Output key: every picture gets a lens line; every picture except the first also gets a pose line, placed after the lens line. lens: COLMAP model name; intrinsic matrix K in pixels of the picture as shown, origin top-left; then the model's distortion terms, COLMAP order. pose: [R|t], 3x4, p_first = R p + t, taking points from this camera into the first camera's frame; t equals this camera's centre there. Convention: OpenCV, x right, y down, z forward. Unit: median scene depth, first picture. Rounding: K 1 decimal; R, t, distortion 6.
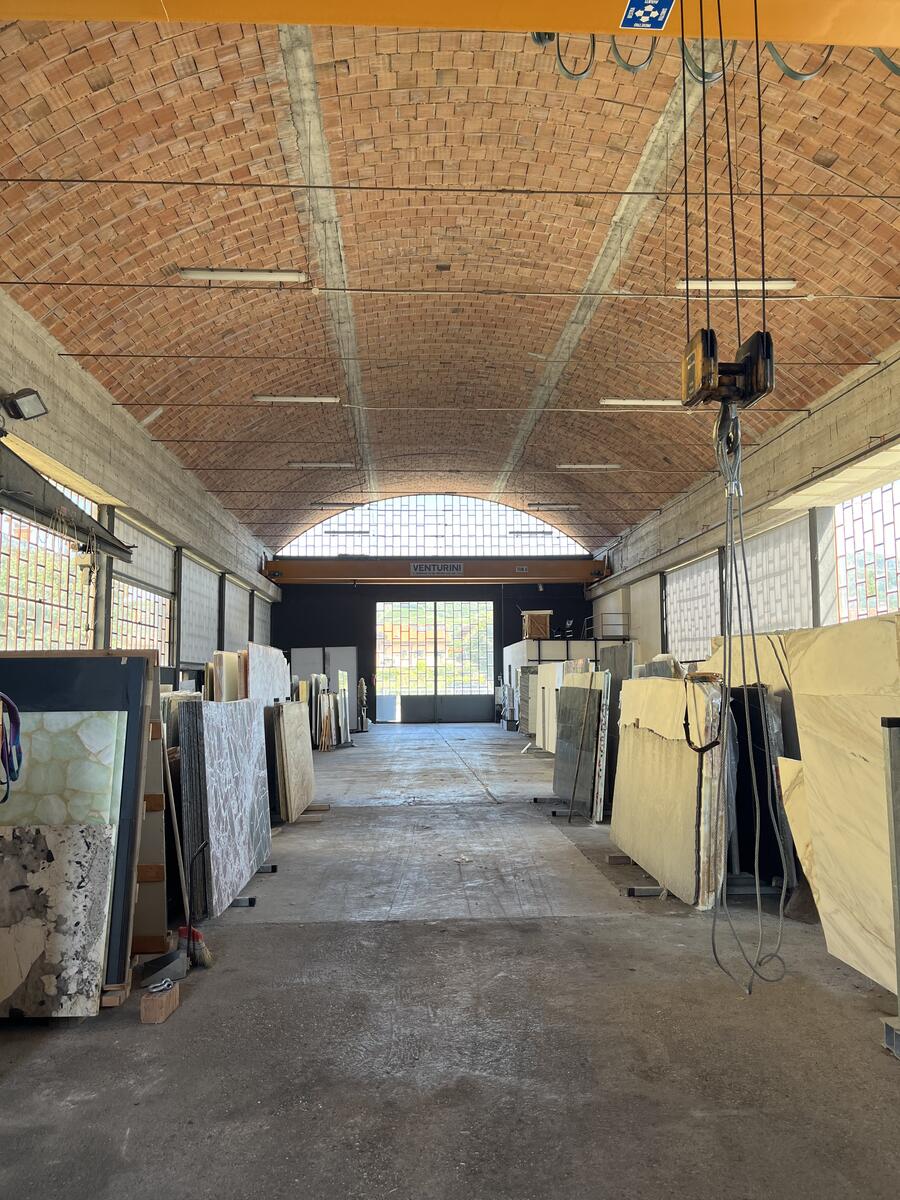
lens RADIAL K [[902.9, 0, 450.0], [0, 902.9, 600.0], [0, 0, 1]] dist [0.074470, -0.096966]
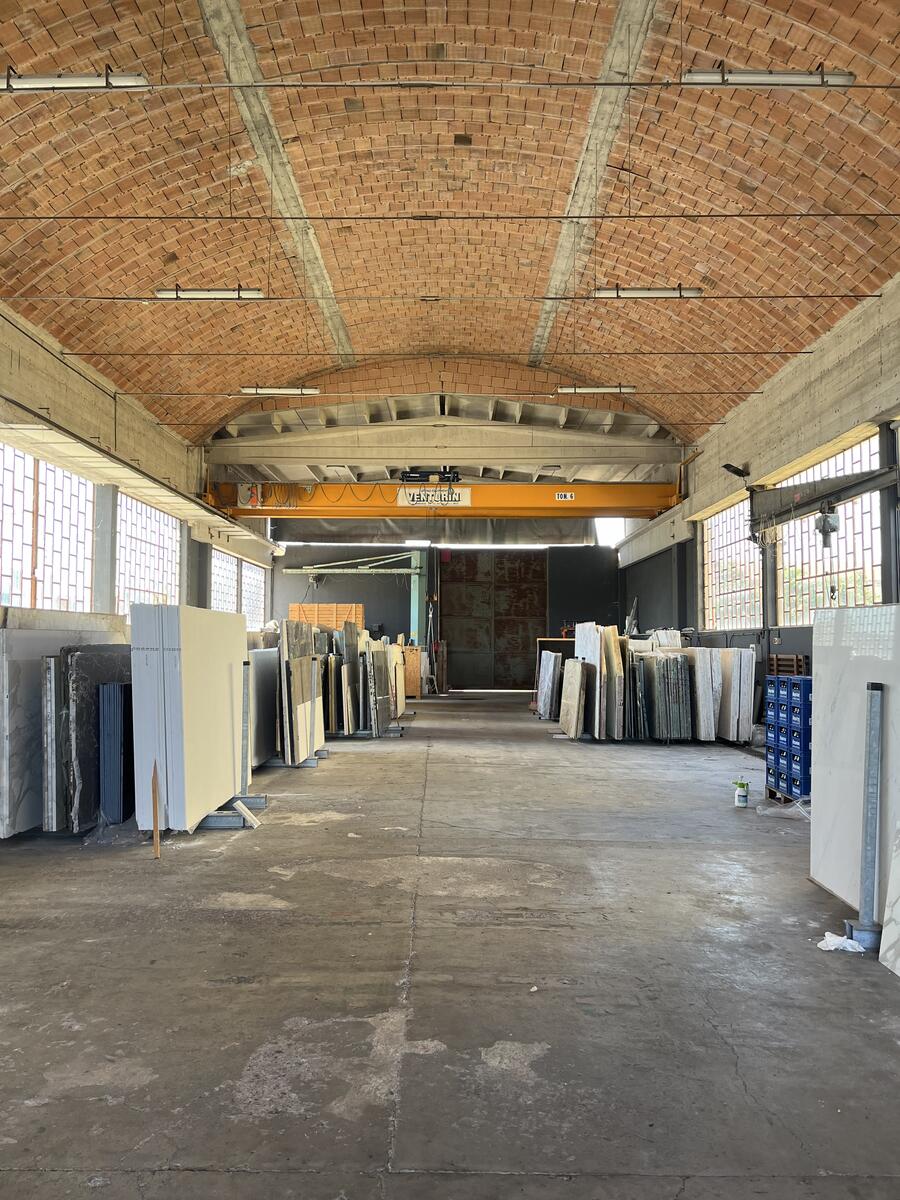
lens RADIAL K [[902.9, 0, 450.0], [0, 902.9, 600.0], [0, 0, 1]] dist [0.074470, -0.096966]
pose [[-0.998655, 0.006790, 0.051411, -0.045941], [-0.000306, 0.990602, -0.136776, 0.201667], [-0.051856, -0.136608, -0.989267, 2.292912]]
